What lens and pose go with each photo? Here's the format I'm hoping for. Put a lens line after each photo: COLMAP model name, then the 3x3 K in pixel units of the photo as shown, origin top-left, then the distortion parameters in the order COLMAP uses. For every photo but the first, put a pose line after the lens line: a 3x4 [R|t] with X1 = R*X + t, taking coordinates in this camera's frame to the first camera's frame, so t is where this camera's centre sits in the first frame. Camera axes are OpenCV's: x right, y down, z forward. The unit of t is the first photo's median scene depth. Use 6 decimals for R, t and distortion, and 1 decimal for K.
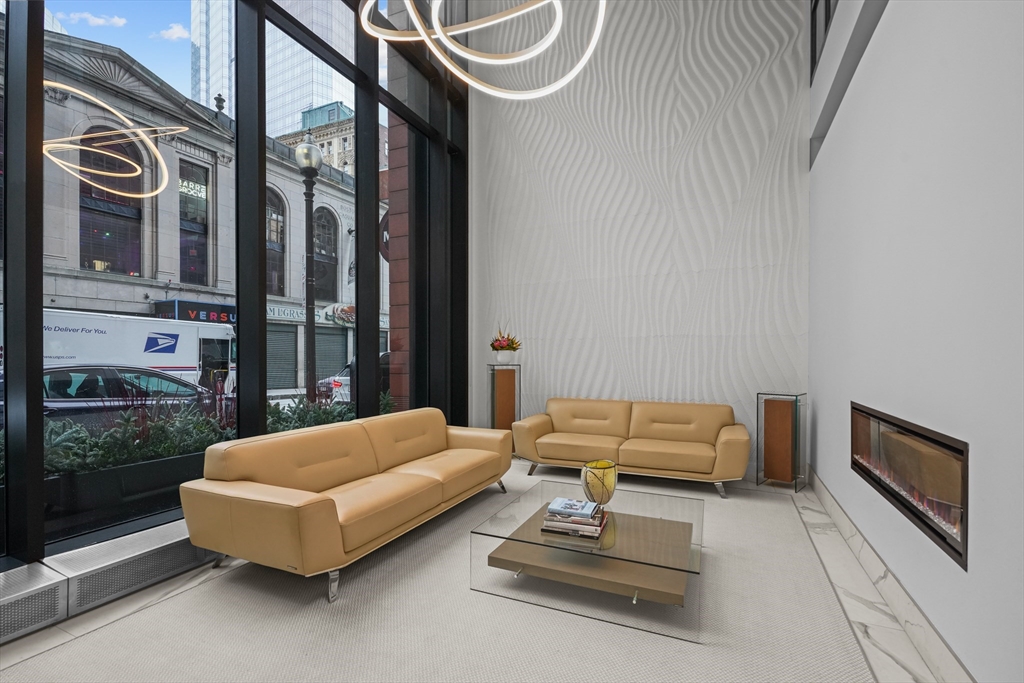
lens RADIAL K [[457.3, 0, 514.1], [0, 457.3, 359.4], [0, 0, 1]] dist [0.004900, -0.006330]
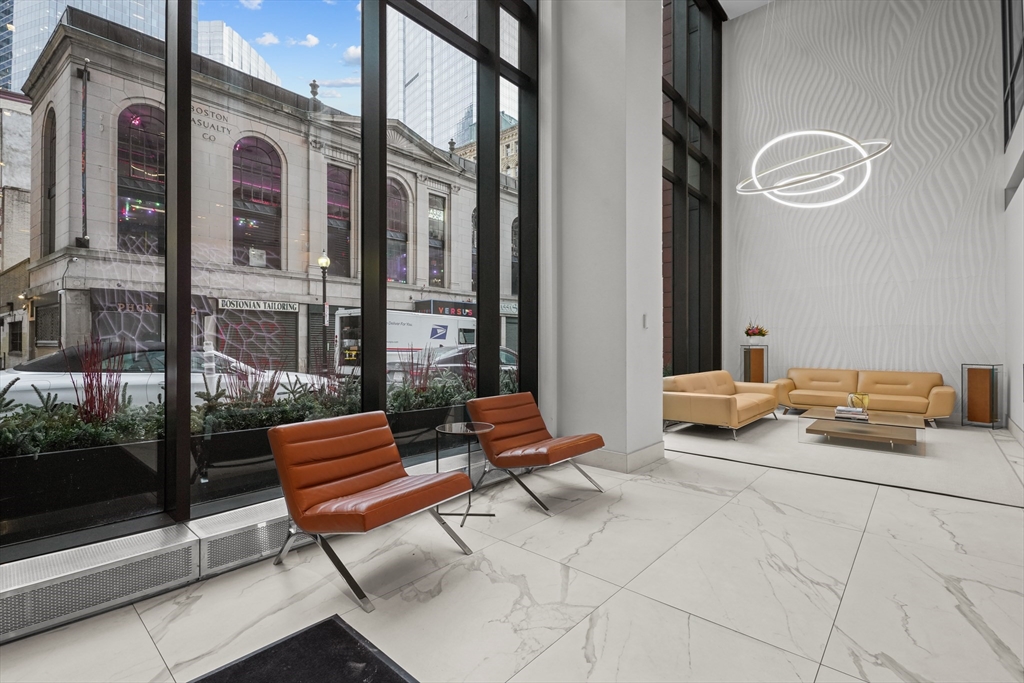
lens RADIAL K [[457.3, 0, 518.1], [0, 457.3, 340.5], [0, 0, 1]] dist [0.004900, -0.006330]
pose [[0.954405, -0.000429, -0.298516, -0.336159], [-0.003231, 0.999926, -0.011766, 0.016173], [0.298499, 0.012194, 0.954332, -0.710611]]
